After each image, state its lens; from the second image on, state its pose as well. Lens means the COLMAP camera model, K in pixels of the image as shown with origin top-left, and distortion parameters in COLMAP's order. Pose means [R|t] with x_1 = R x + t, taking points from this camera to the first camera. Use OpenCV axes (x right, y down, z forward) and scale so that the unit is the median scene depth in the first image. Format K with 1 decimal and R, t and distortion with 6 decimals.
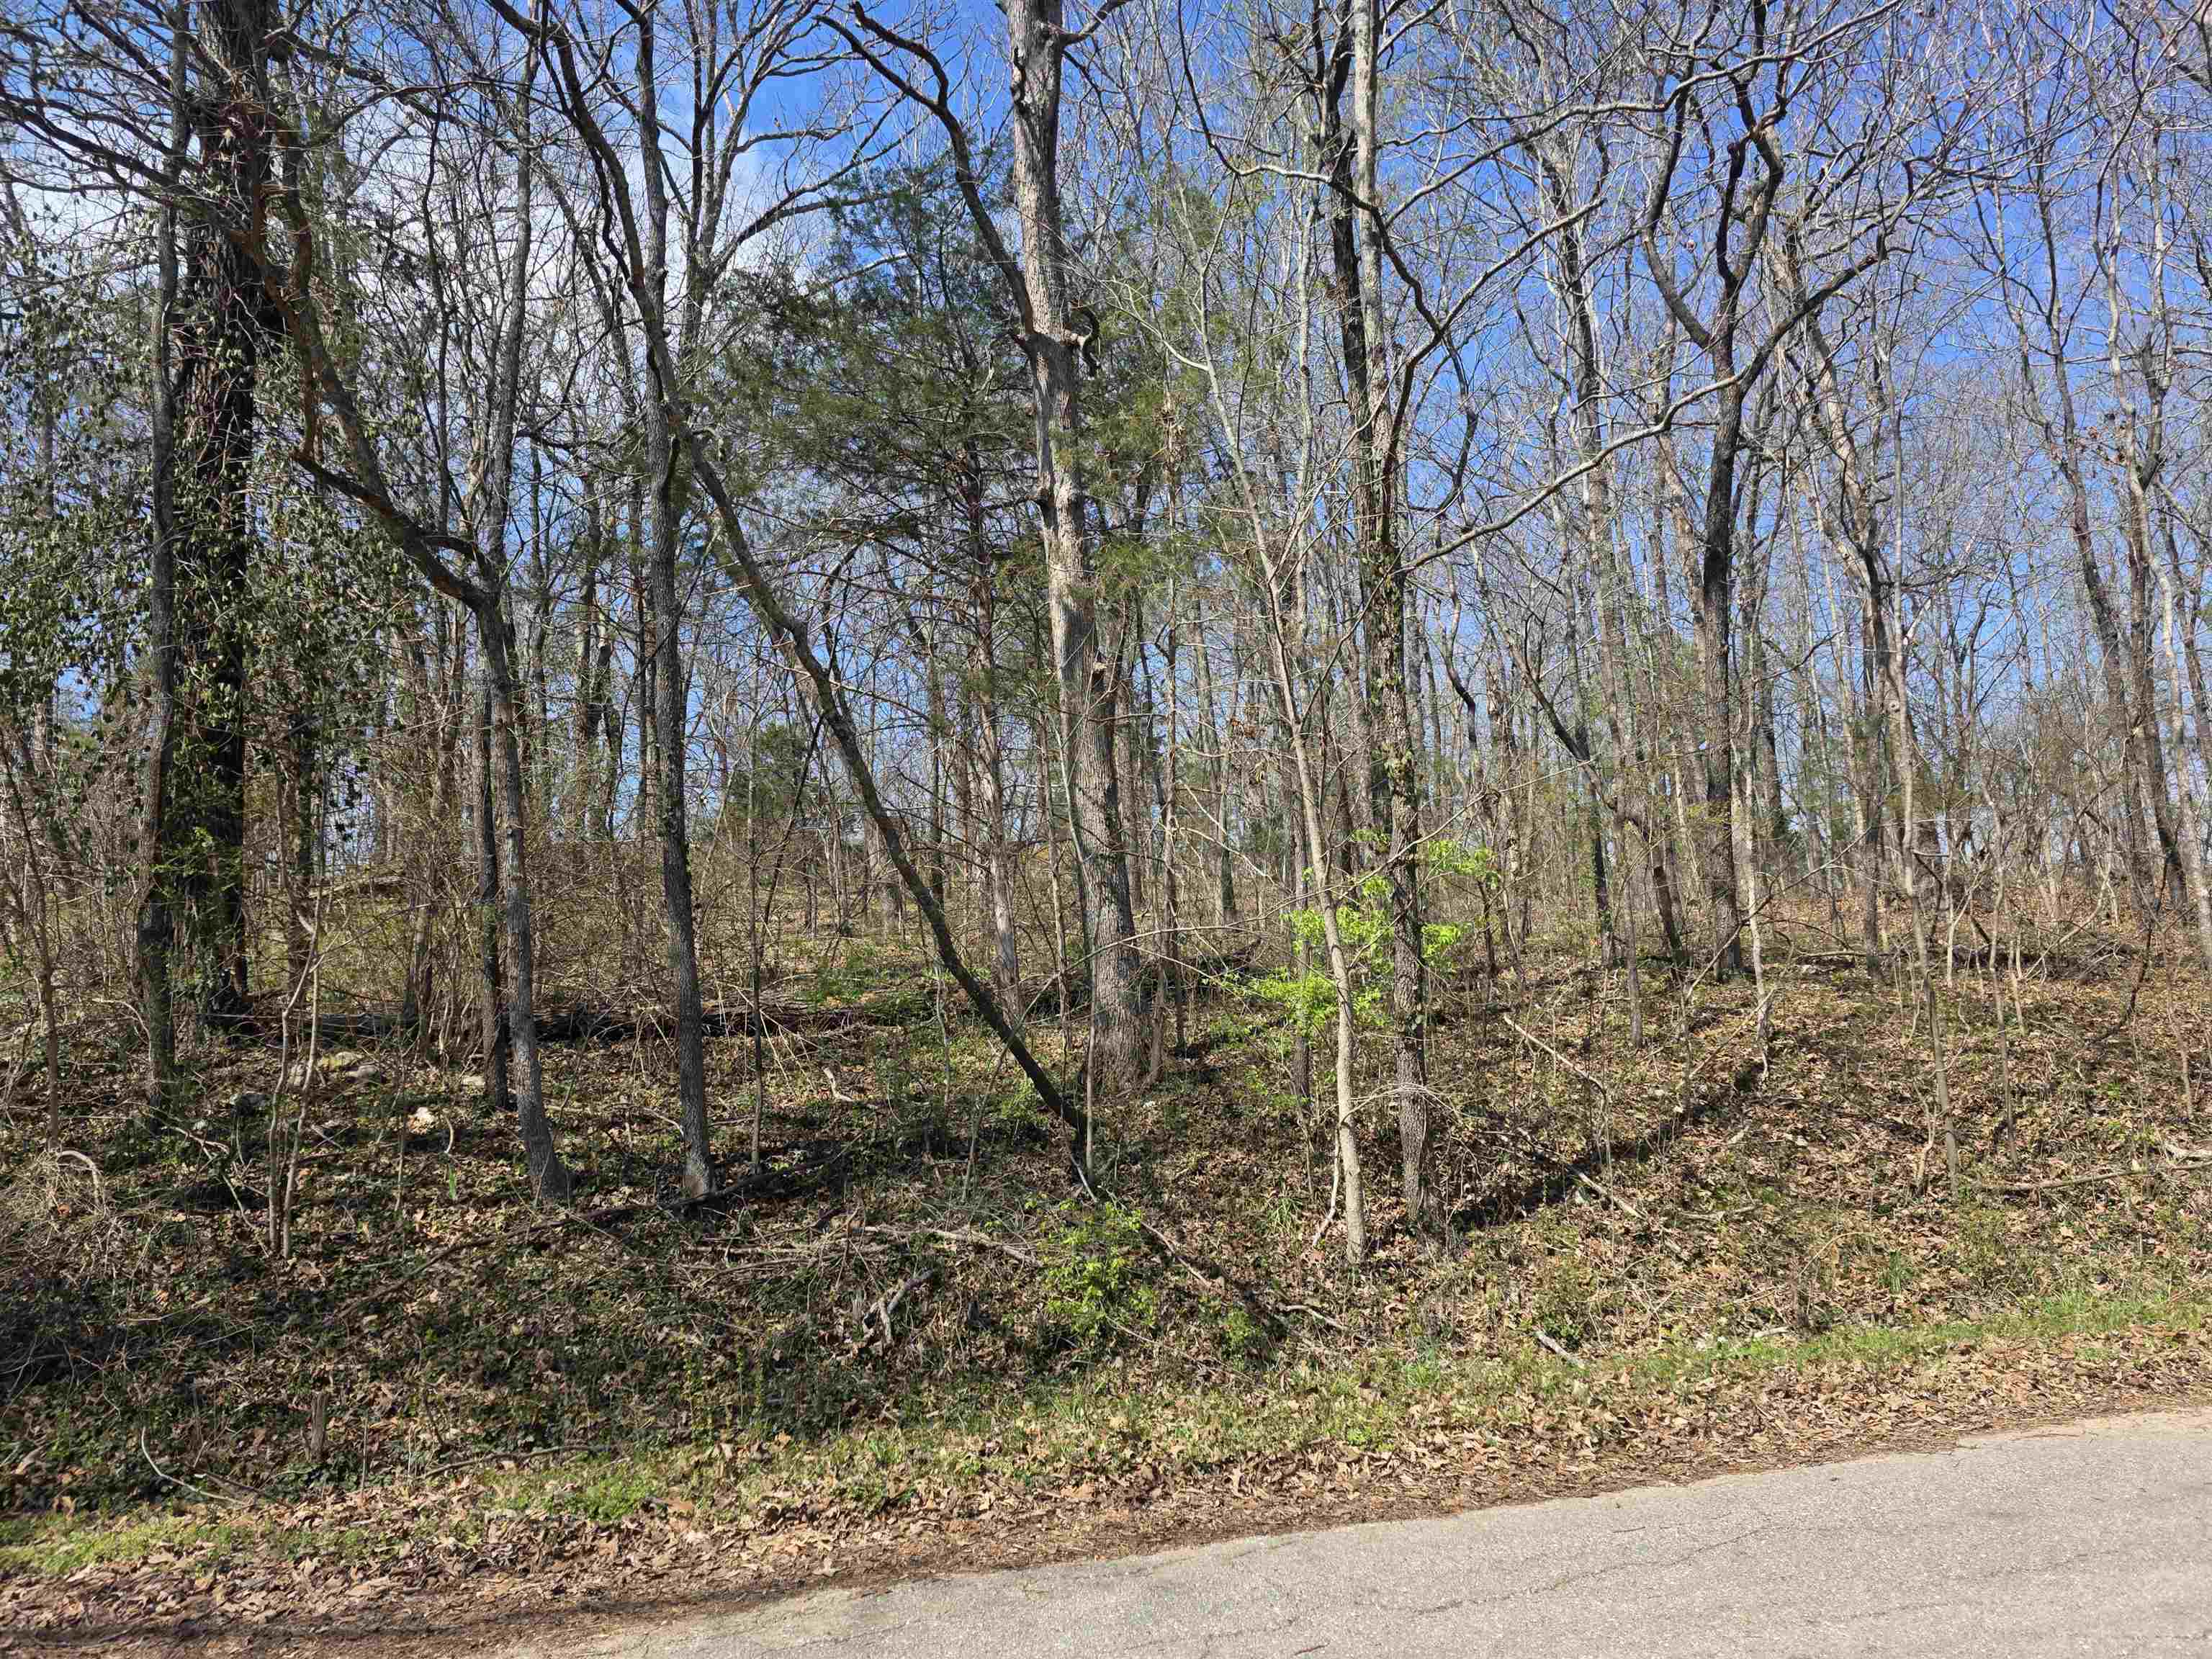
lens RADIAL K [[1477.2, 0, 1109.2], [0, 1477.2, 801.0], [0, 0, 1]] dist [0.066829, -0.058560]
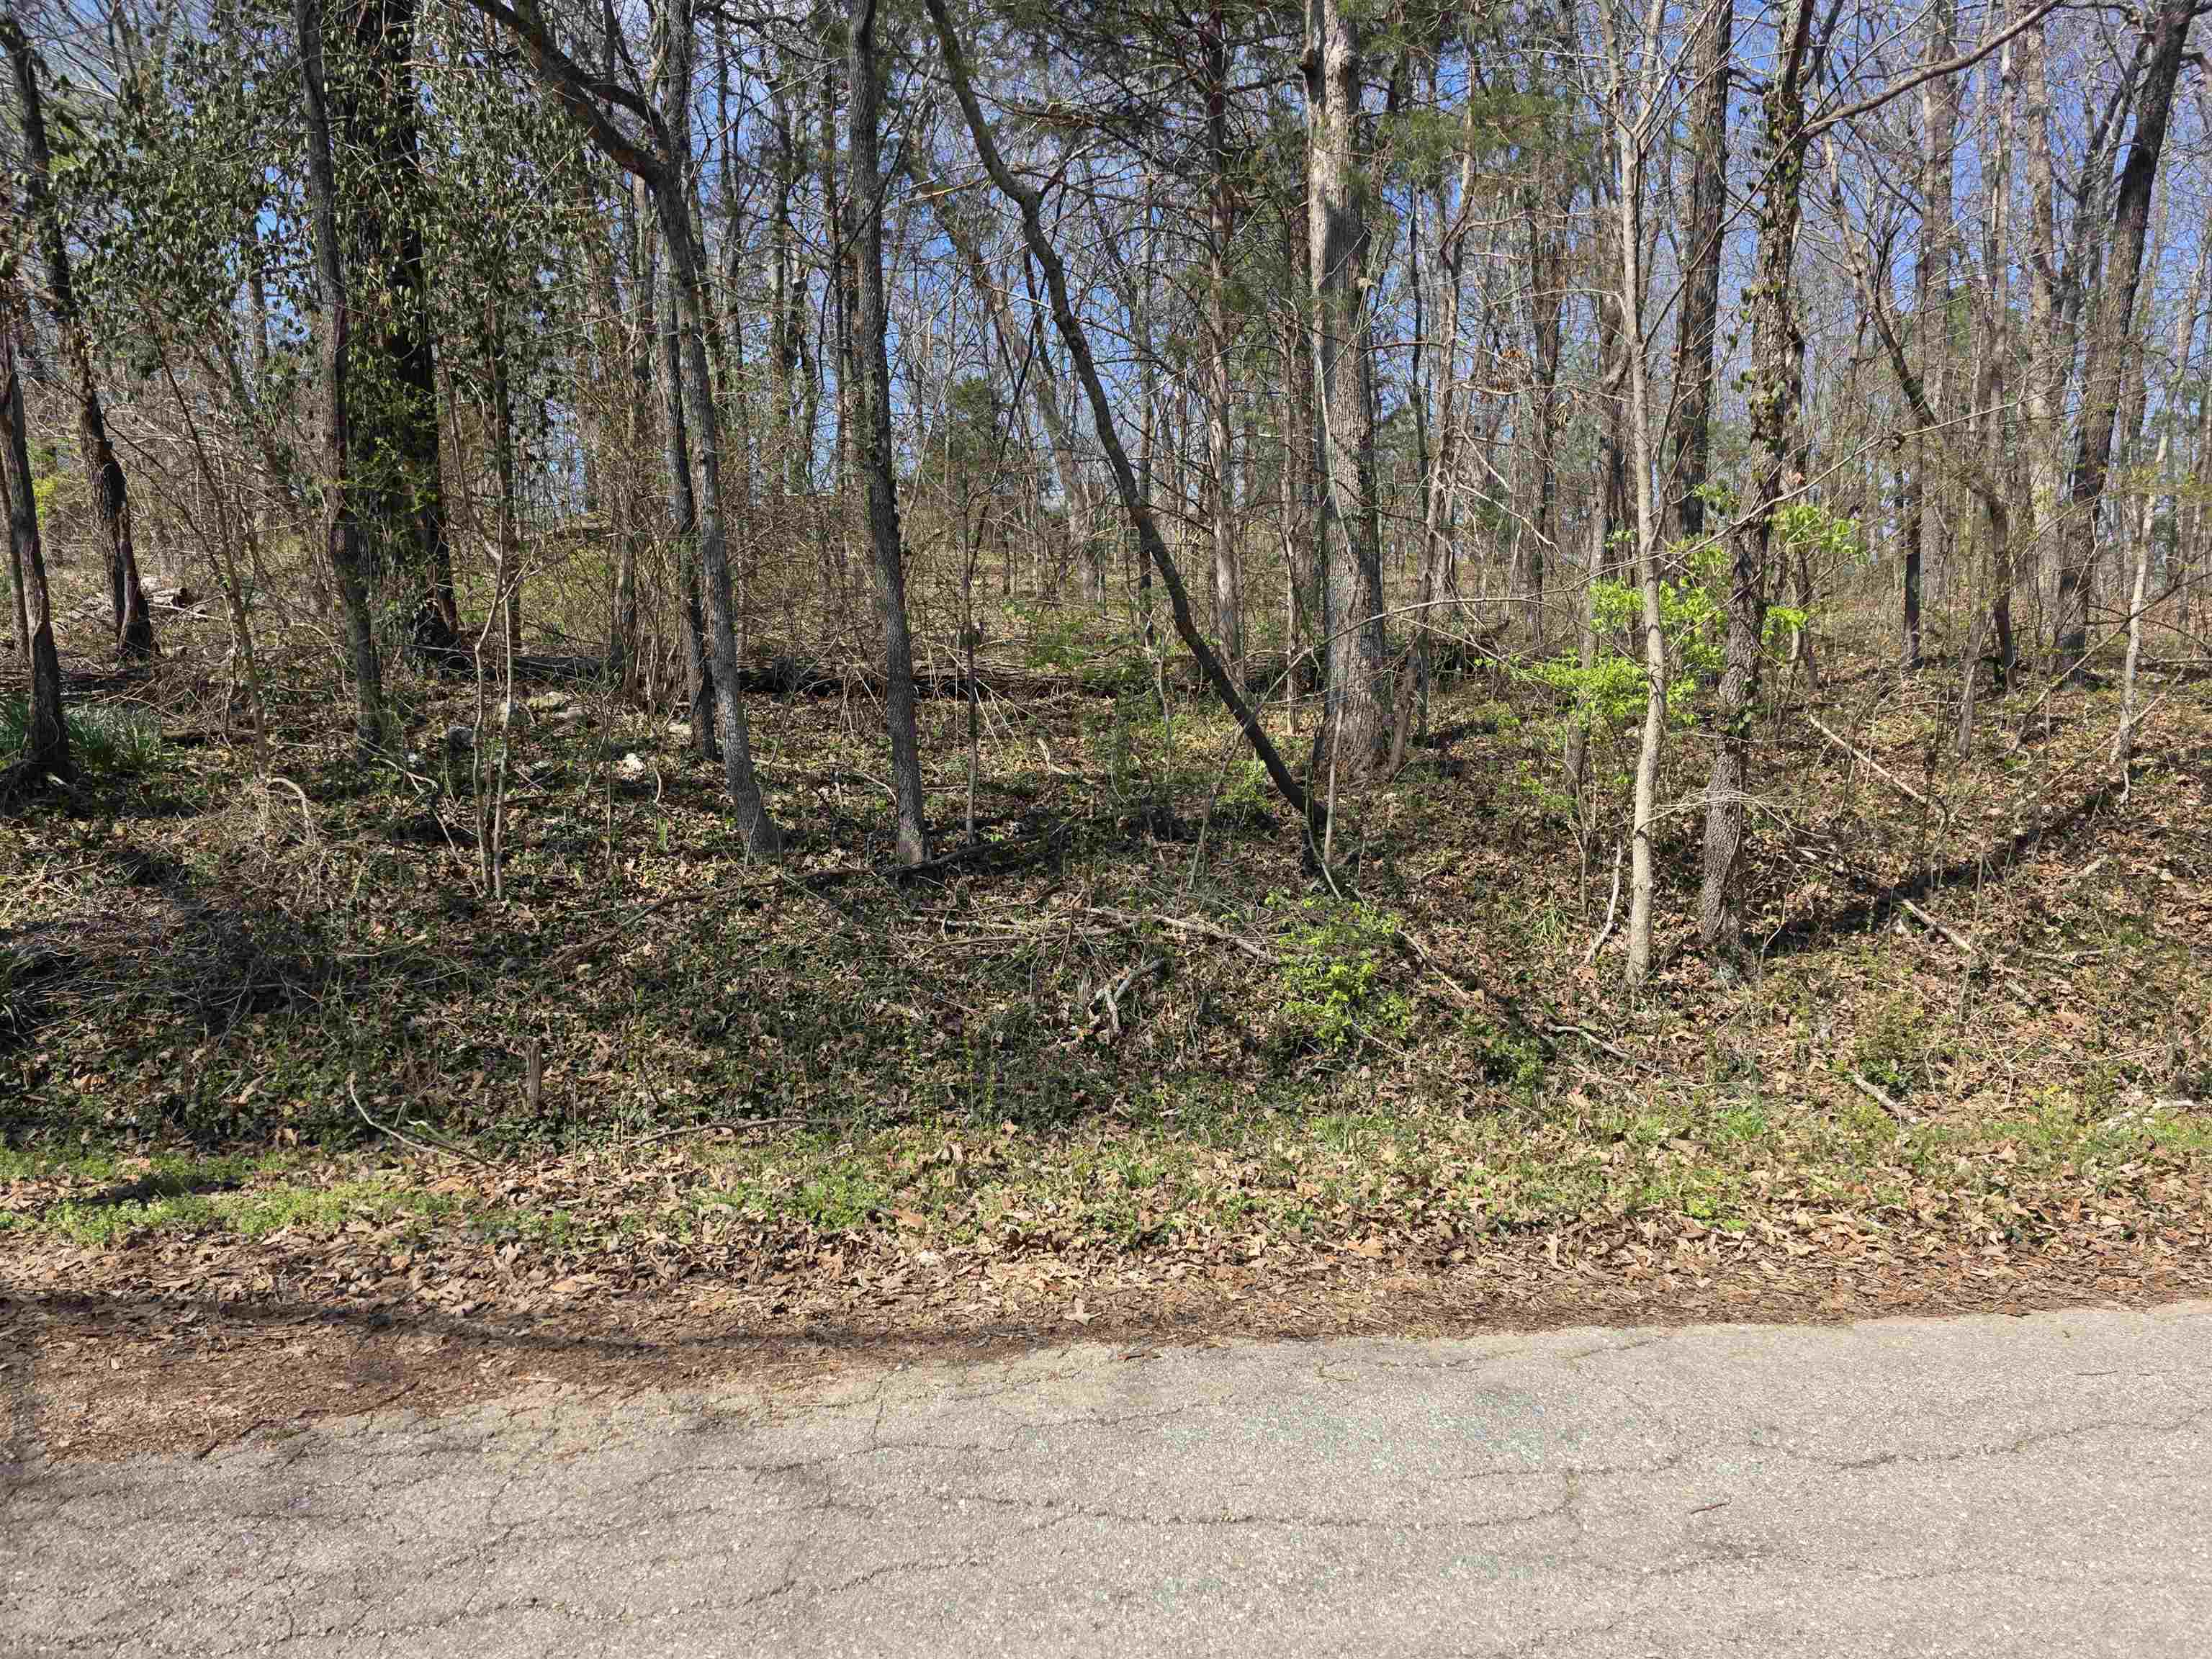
lens RADIAL K [[1477.2, 0, 1124.0], [0, 1477.2, 835.4], [0, 0, 1]] dist [0.066829, -0.058560]
pose [[0.992277, 0.058197, -0.109539, -0.039453], [-0.030493, 0.970450, 0.239367, 0.018745], [0.120232, -0.234178, 0.964730, 0.112471]]
